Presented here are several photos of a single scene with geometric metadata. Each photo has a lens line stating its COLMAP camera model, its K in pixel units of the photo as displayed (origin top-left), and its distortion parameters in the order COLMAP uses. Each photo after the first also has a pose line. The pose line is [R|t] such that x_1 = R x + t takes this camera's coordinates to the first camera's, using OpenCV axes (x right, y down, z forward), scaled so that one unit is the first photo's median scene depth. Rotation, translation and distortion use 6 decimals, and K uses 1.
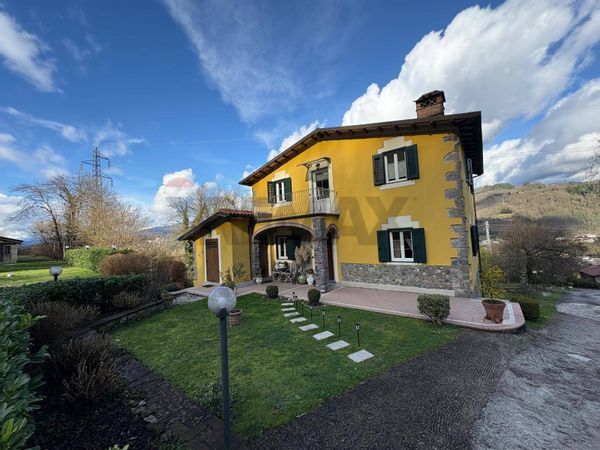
lens RADIAL K [[239.9, 0, 300.0], [0, 239.9, 225.0], [0, 0, 1]] dist [-0.002142, 0.000100]
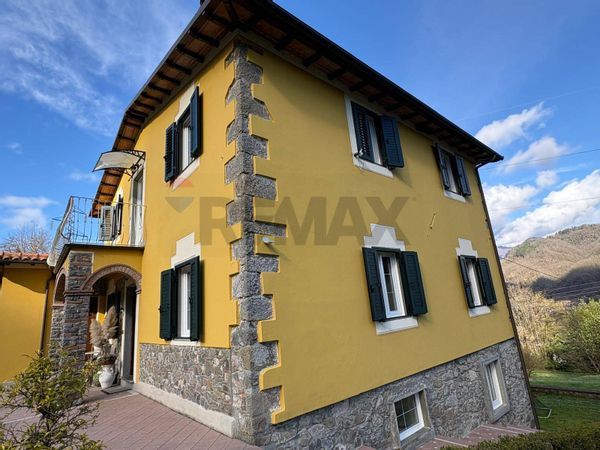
lens RADIAL K [[324.3, 0, 300.0], [0, 324.3, 225.0], [0, 0, 1]] dist [-0.001398, -0.000033]
pose [[0.980127, -0.078075, -0.182360, 0.711772], [0.041729, 0.979868, -0.195236, 0.070696], [0.193932, 0.183747, 0.963653, 0.407711]]
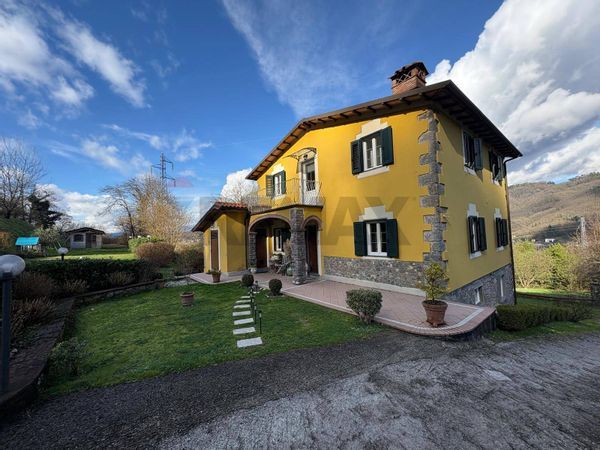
lens RADIAL K [[239.9, 0, 300.0], [0, 239.9, 225.0], [0, 0, 1]] dist [-0.002142, 0.000100]
pose [[0.975473, 0.009368, -0.219919, 0.320188], [-0.006119, 0.999862, 0.015452, 0.020811], [0.220033, -0.013727, 0.975396, 0.039213]]
